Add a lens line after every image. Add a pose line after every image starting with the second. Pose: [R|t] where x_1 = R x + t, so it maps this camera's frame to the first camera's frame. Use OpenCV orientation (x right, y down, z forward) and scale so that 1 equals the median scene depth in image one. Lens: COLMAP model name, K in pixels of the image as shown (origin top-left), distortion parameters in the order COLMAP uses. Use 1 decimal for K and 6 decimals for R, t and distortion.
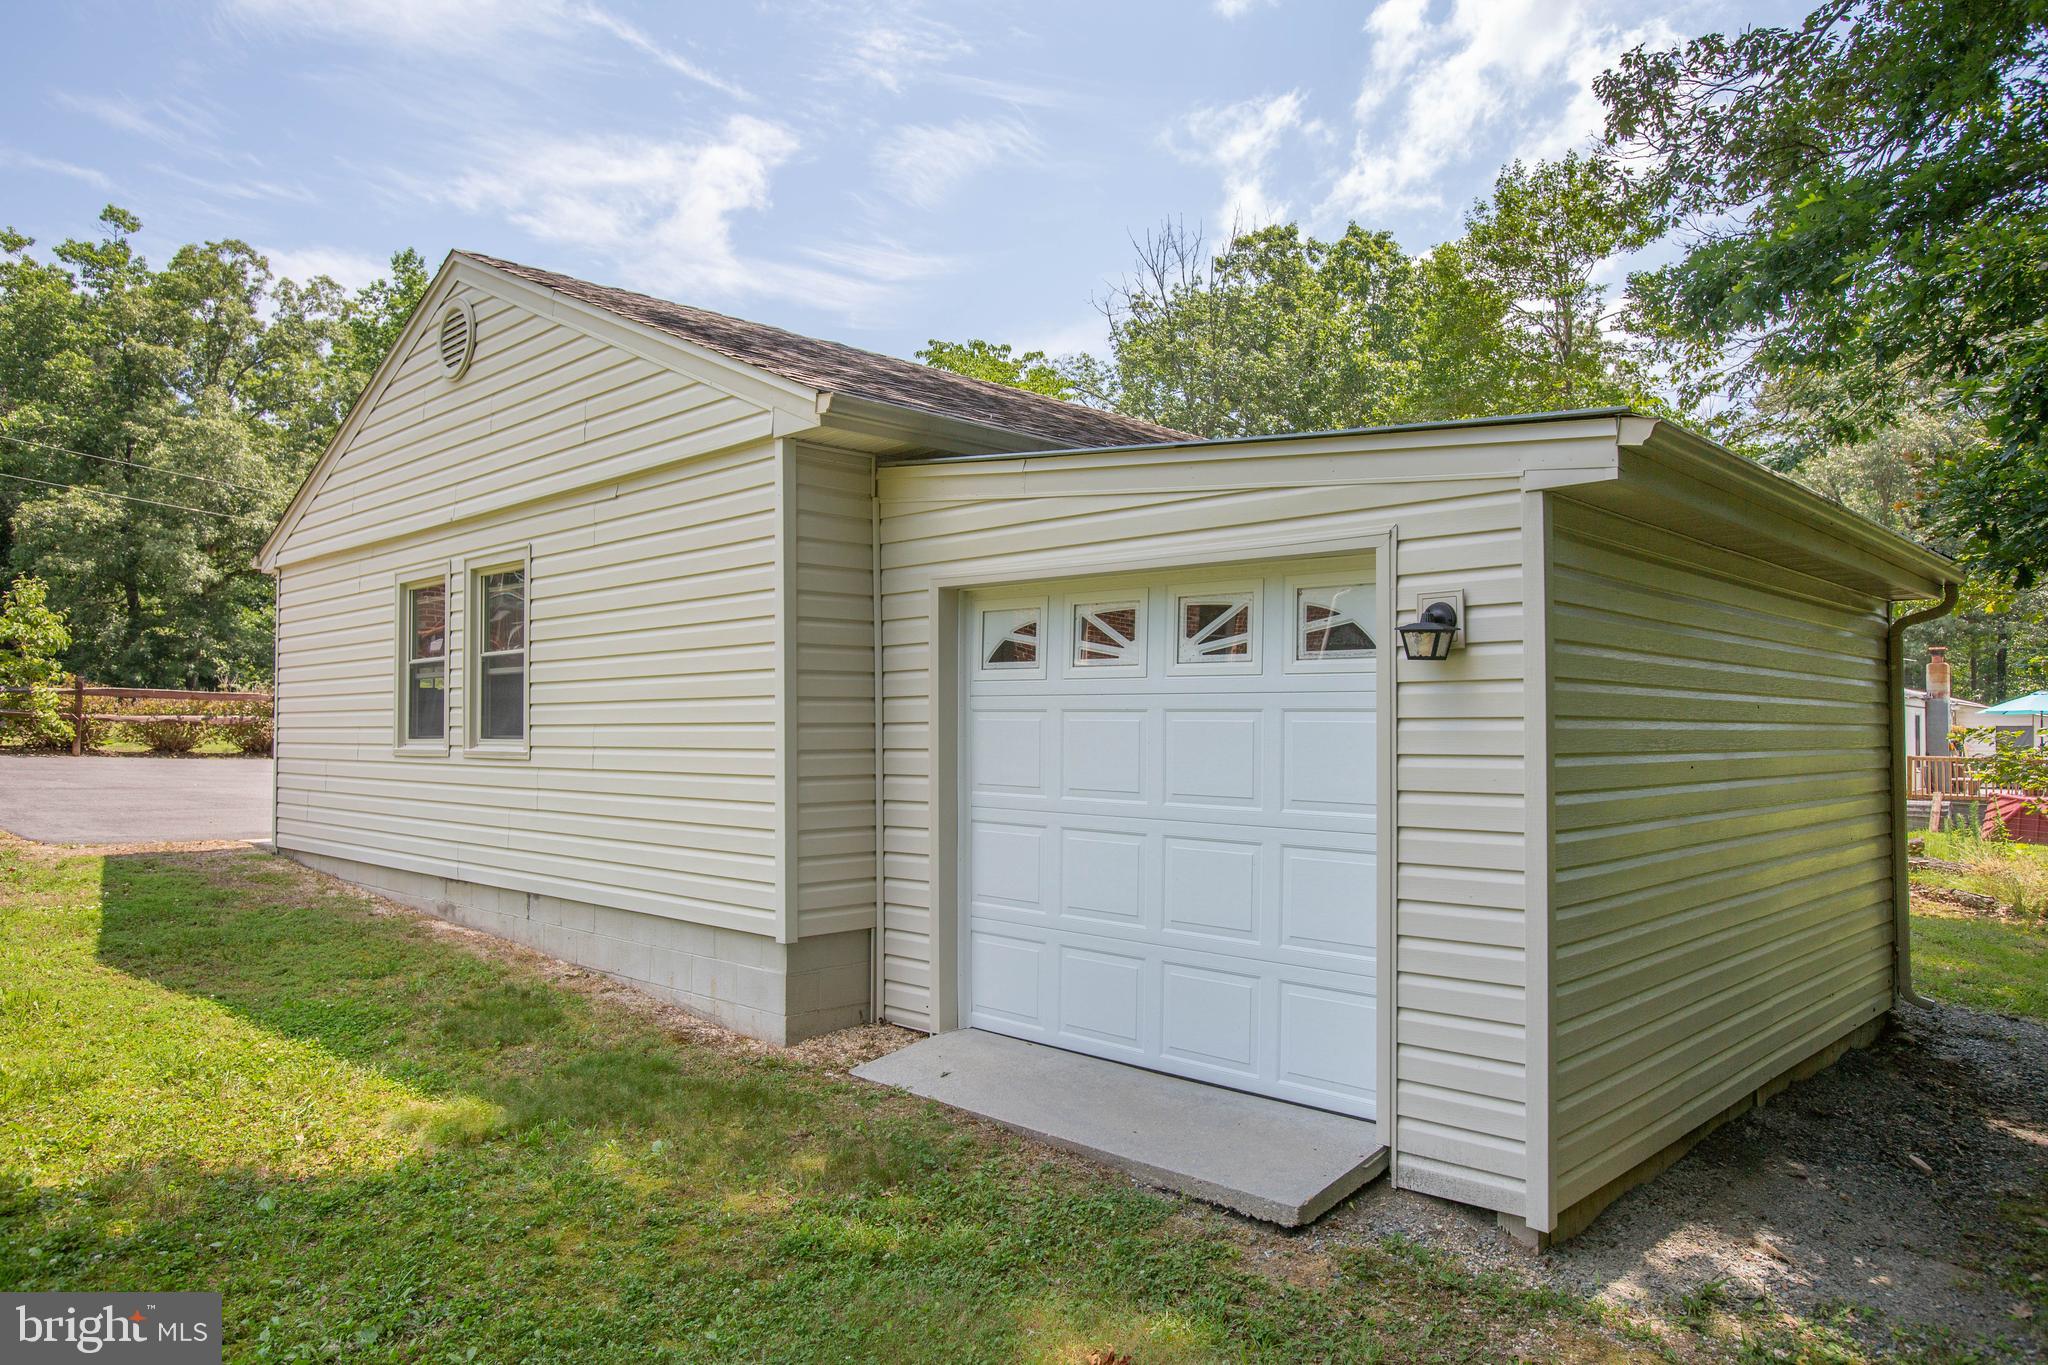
lens RADIAL K [[1425.9, 0, 1037.6], [0, 1425.9, 686.4], [0, 0, 1]] dist [0.039629, -0.001913]
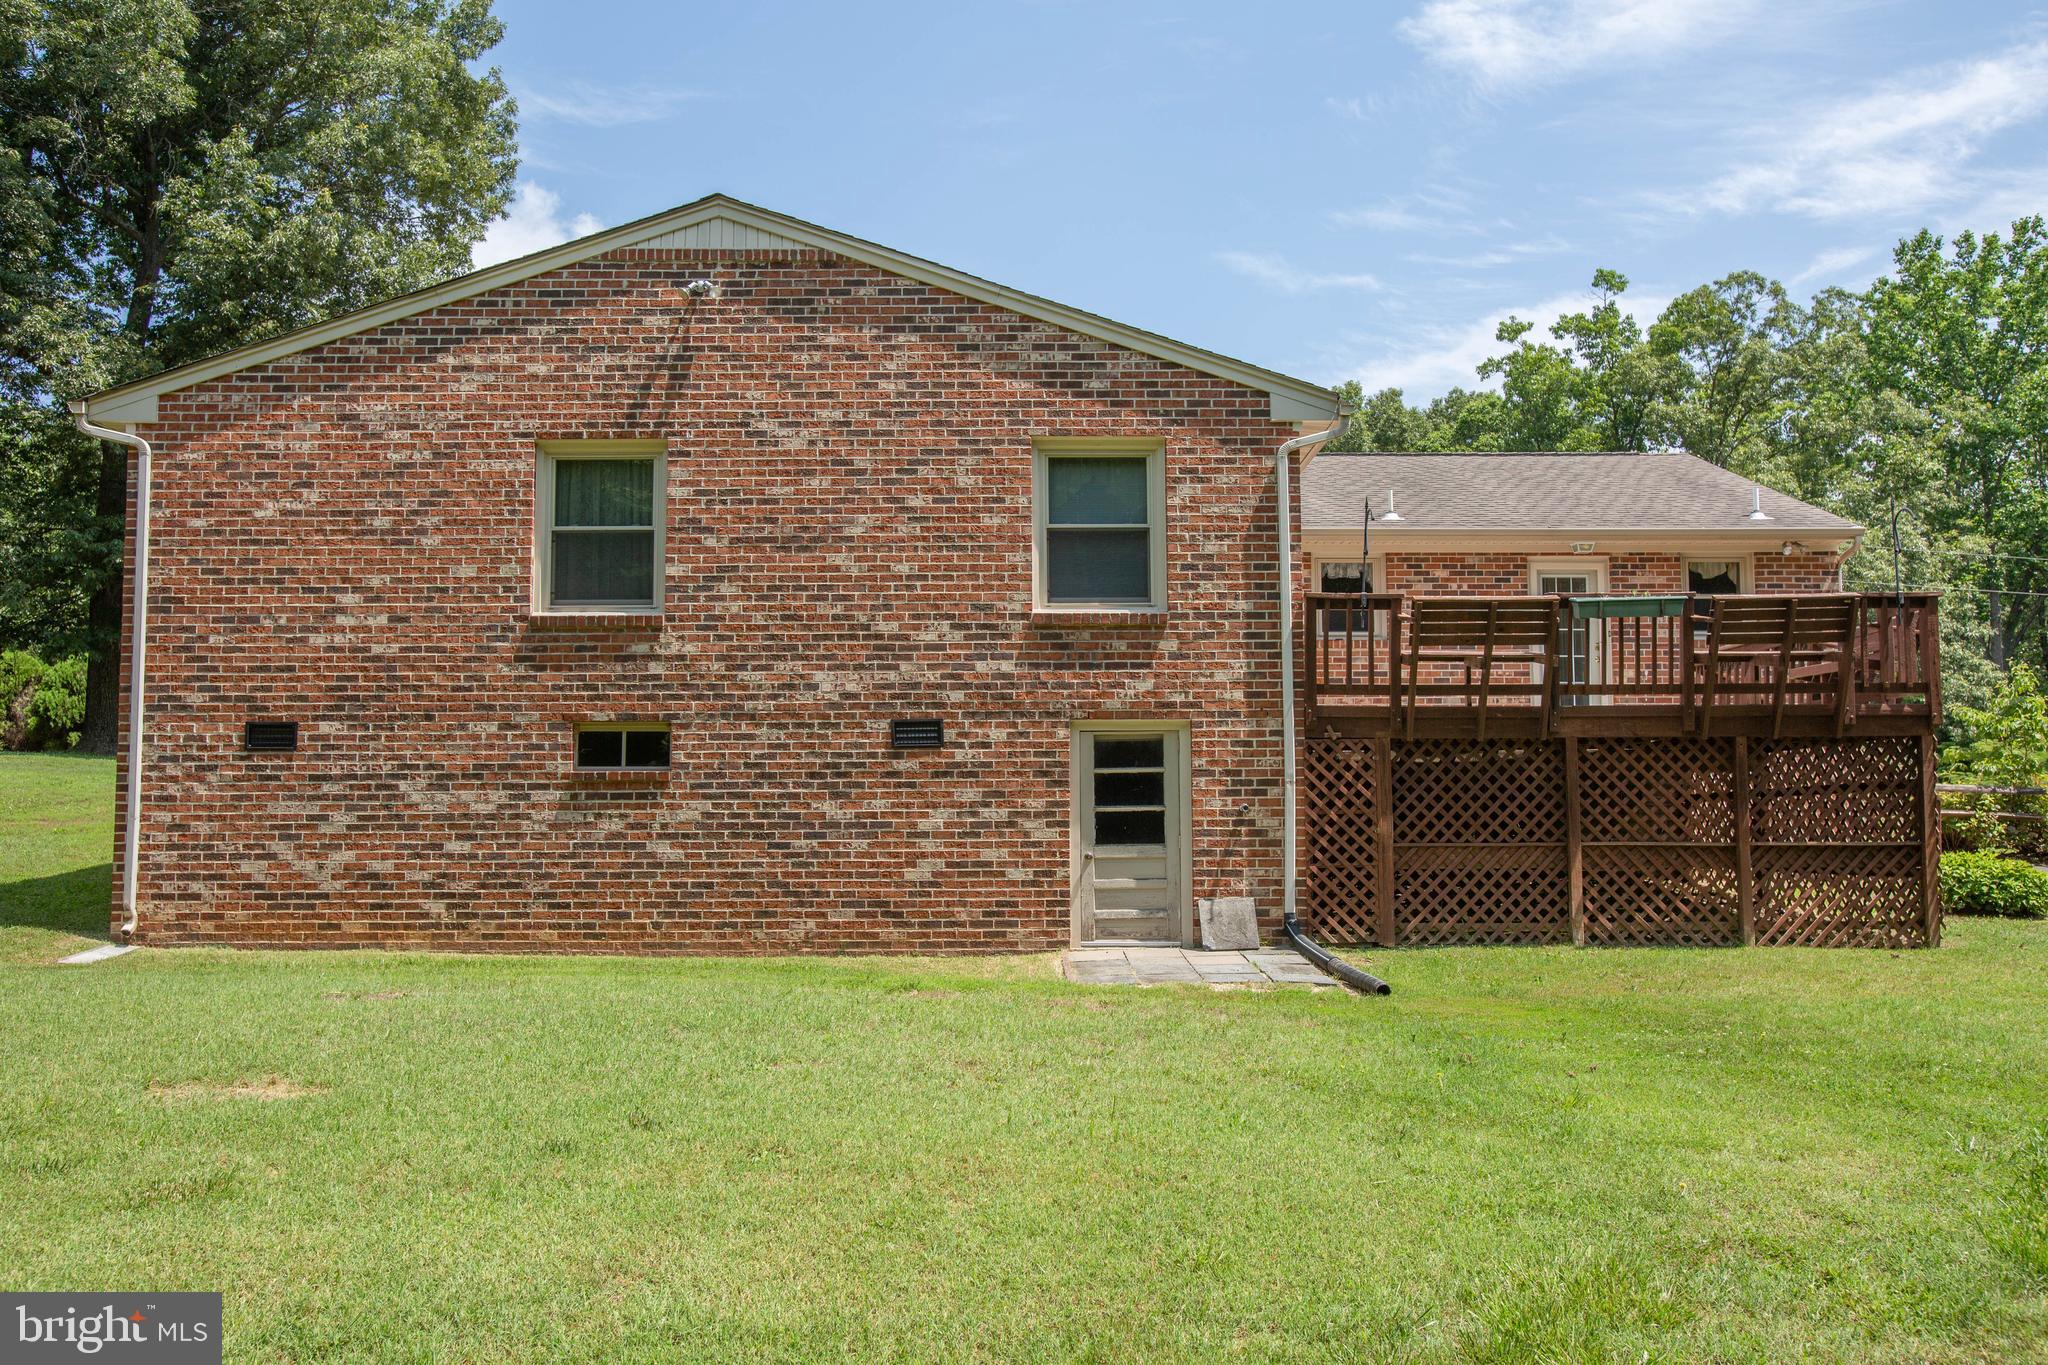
lens RADIAL K [[1657.3, 0, 1032.2], [0, 1657.3, 686.2], [0, 0, 1]] dist [-0.013501, 0.060115]
pose [[0.706024, -0.067473, -0.704967, -0.148595], [0.035887, 0.997581, -0.059539, -0.008010], [0.707278, 0.016736, 0.706737, -0.021690]]
